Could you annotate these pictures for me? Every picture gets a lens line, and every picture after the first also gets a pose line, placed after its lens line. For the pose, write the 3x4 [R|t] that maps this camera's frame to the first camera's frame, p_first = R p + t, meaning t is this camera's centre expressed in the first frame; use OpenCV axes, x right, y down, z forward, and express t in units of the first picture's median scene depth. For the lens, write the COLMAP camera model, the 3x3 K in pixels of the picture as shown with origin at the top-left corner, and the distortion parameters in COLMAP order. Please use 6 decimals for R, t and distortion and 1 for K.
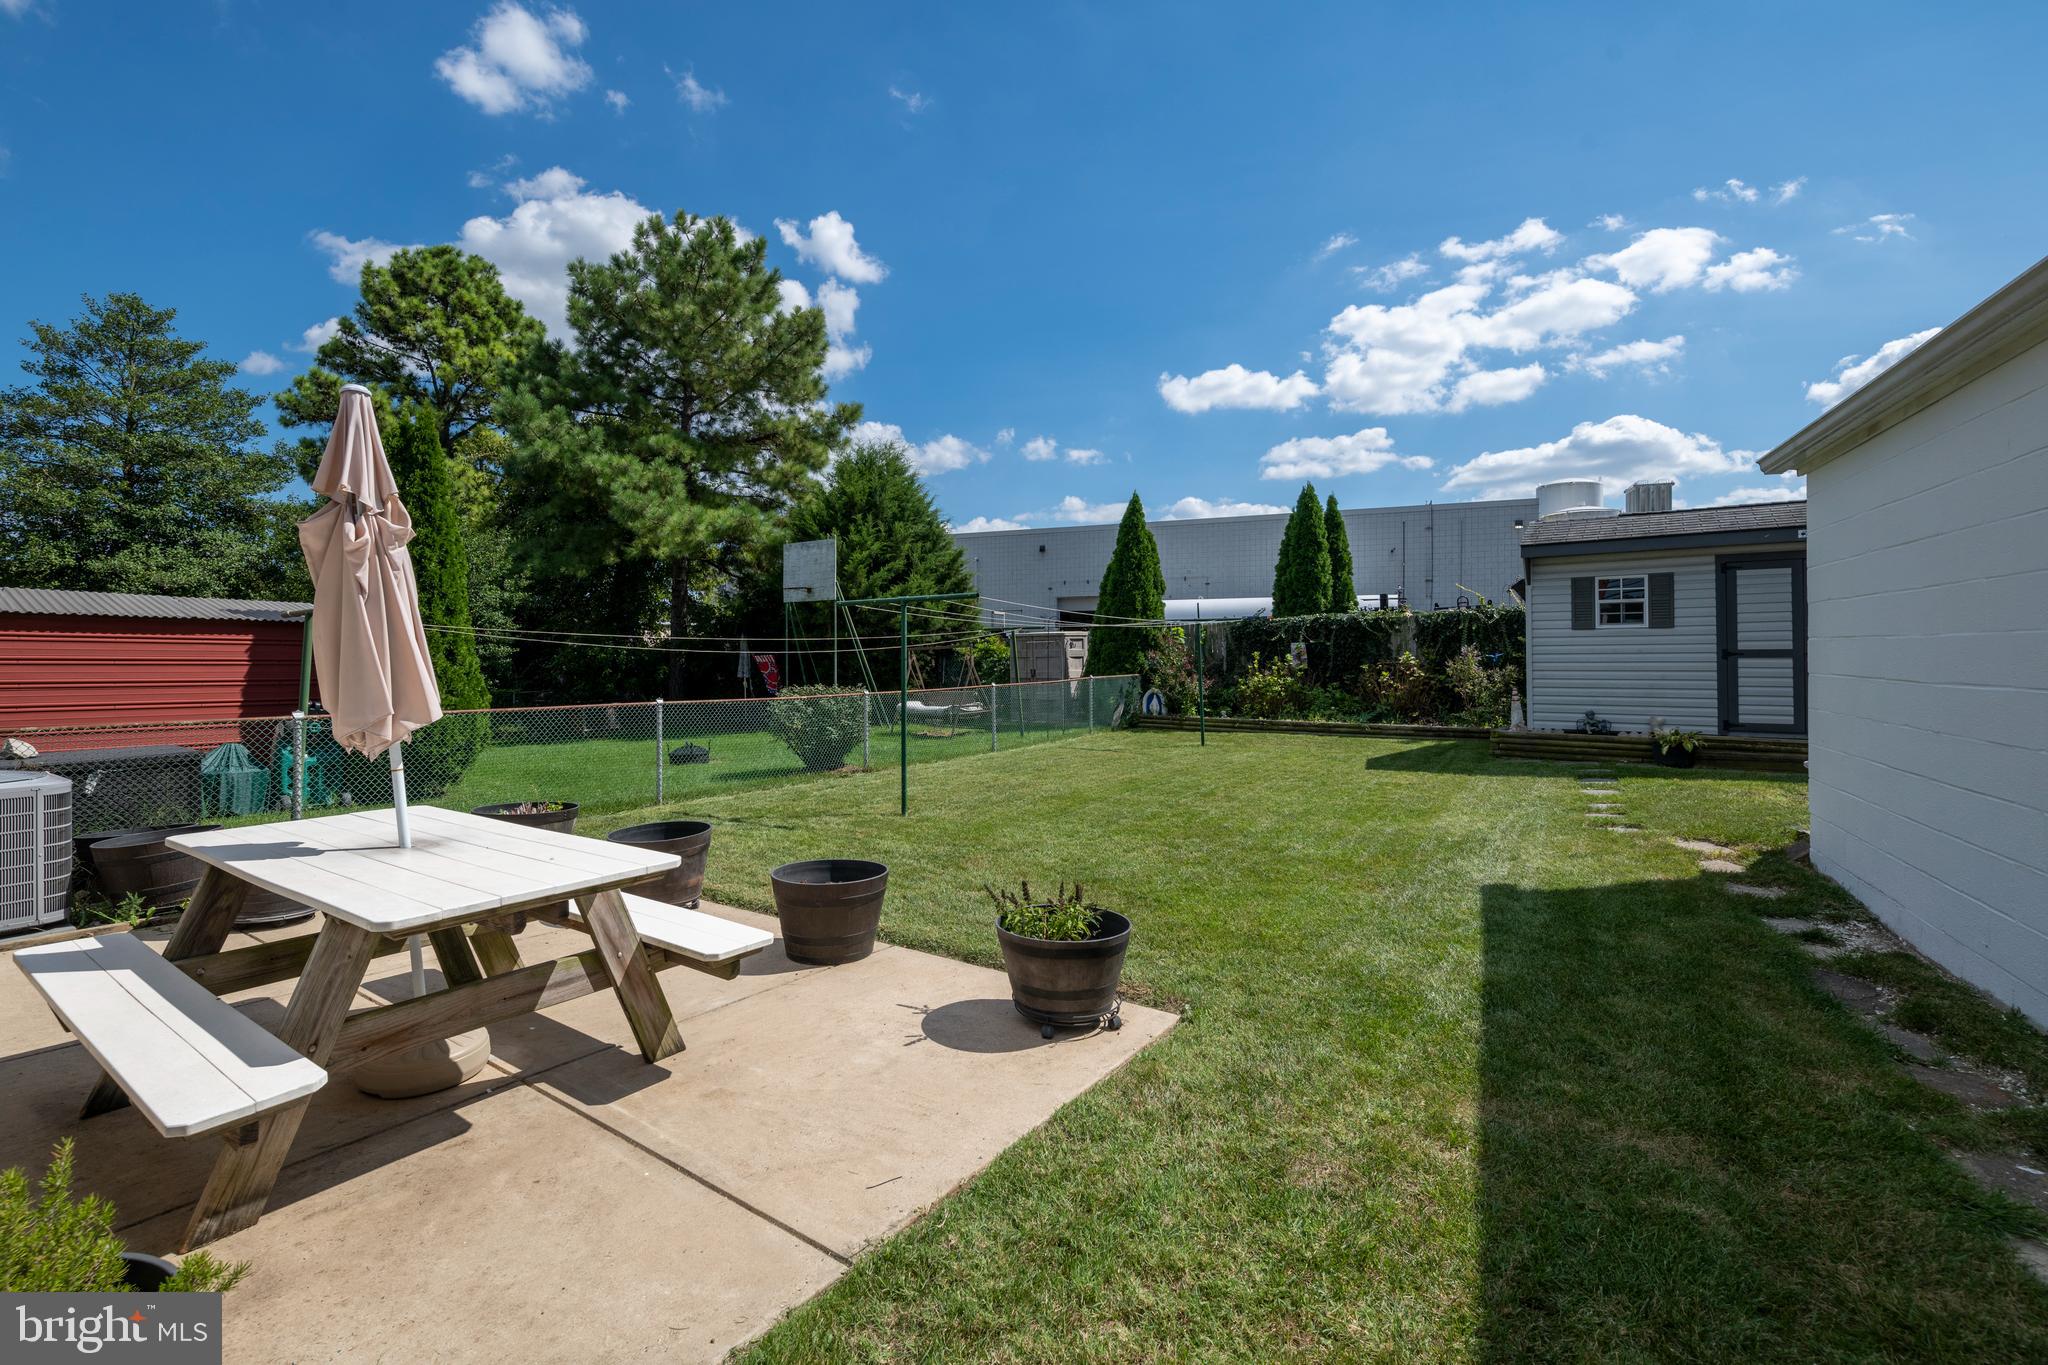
lens RADIAL K [[889.6, 0, 989.8], [0, 889.6, 634.7], [0, 0, 1]] dist [0.000788, 0.000756]
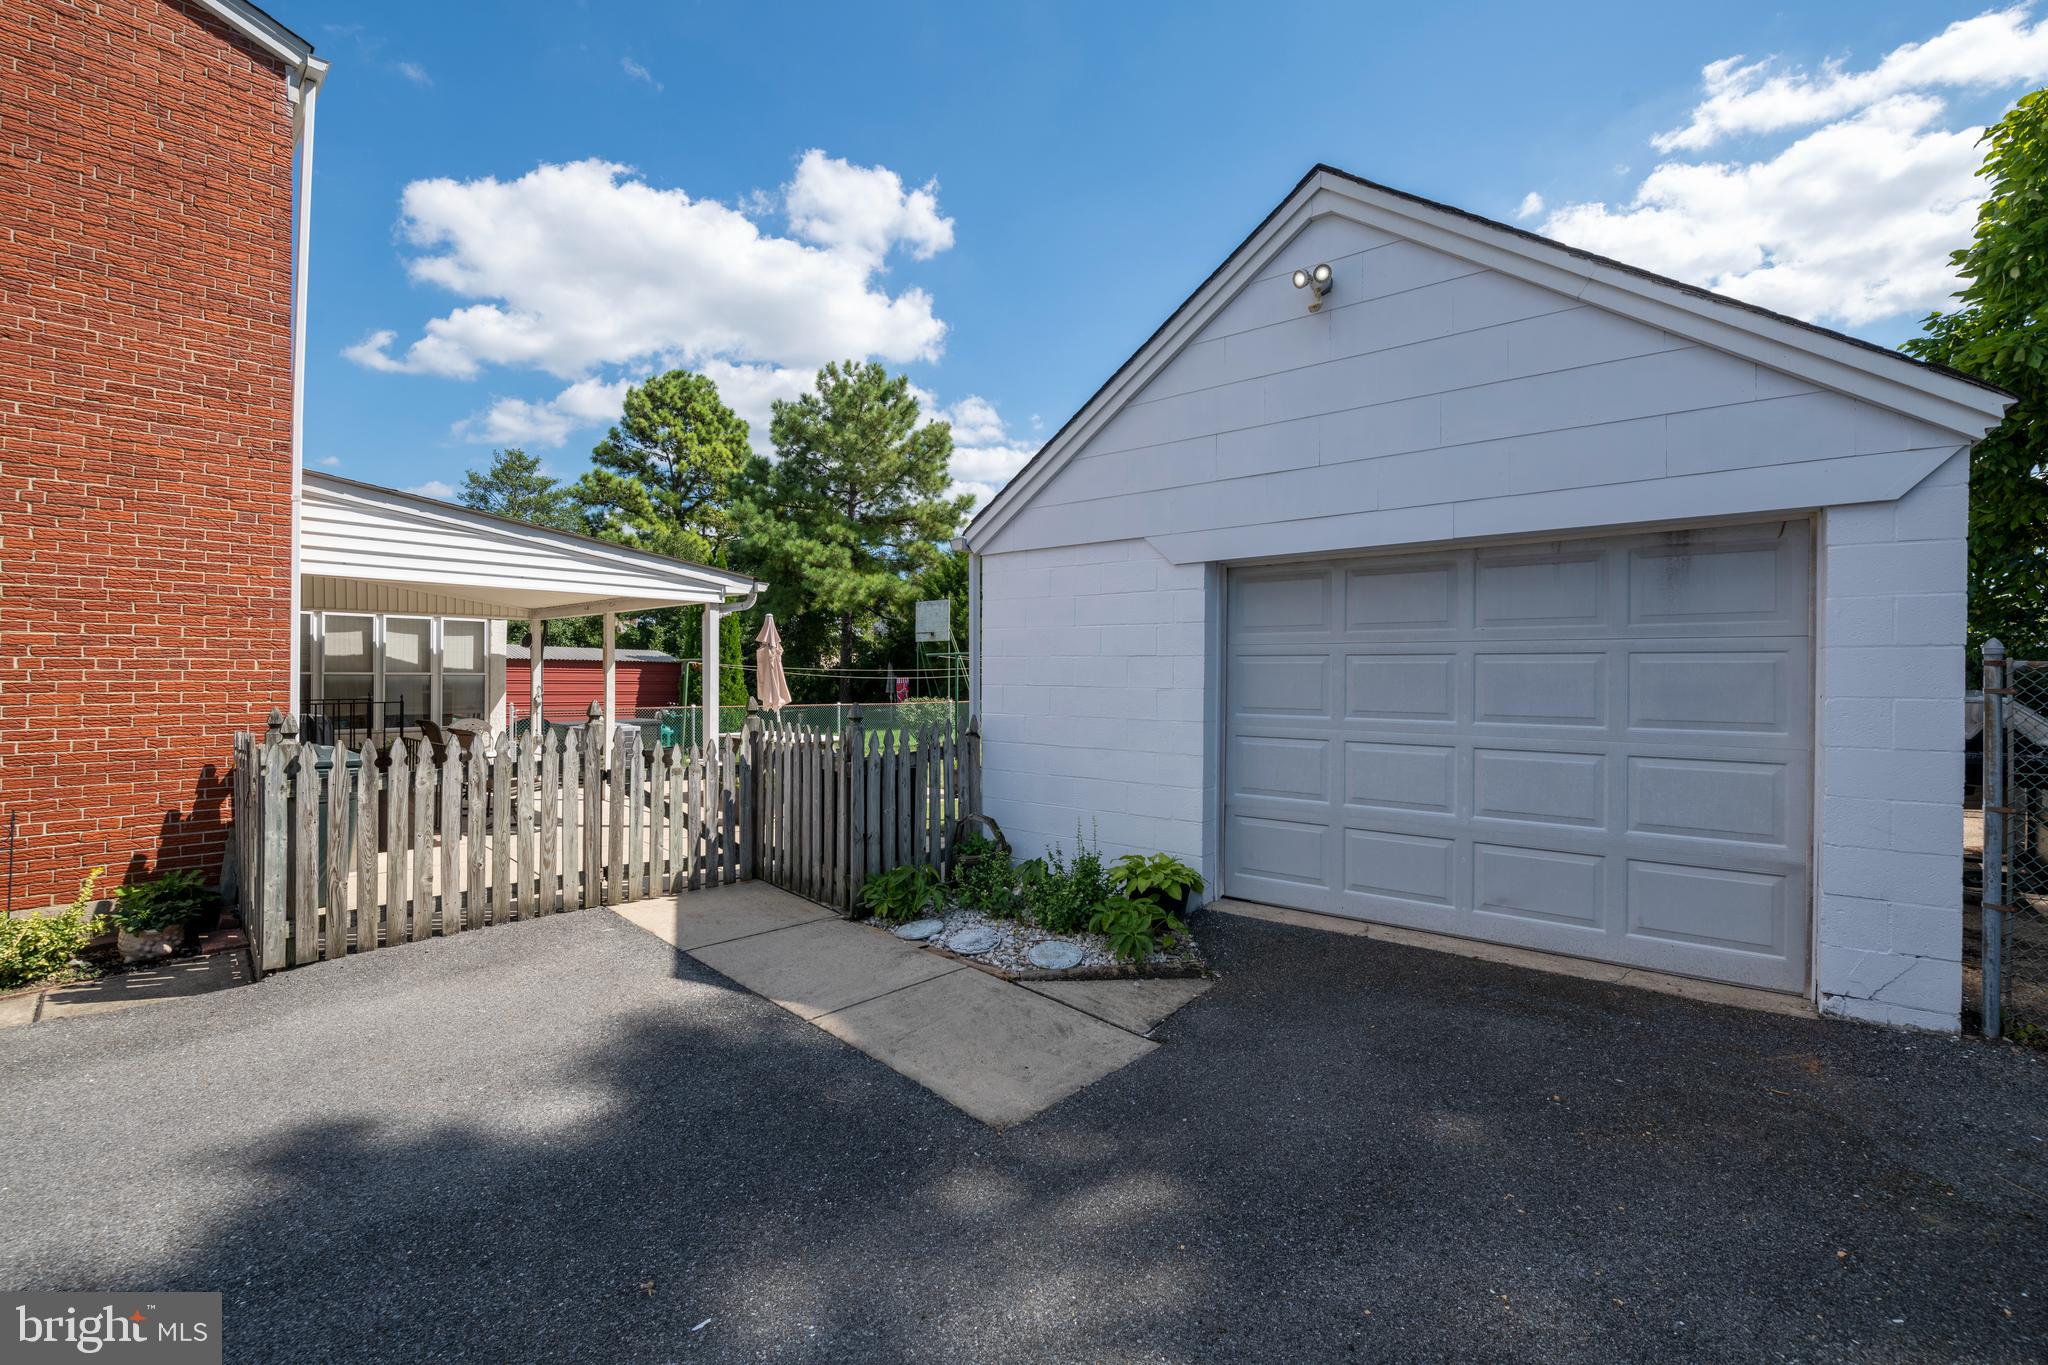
lens RADIAL K [[889.6, 0, 1025.6], [0, 889.6, 671.0], [0, 0, 1]] dist [0.000788, 0.000756]
pose [[0.990288, 0.008448, -0.138773, 0.133961], [-0.005806, 0.999794, 0.019432, -0.015757], [0.138909, -0.018437, 0.990134, -0.374375]]
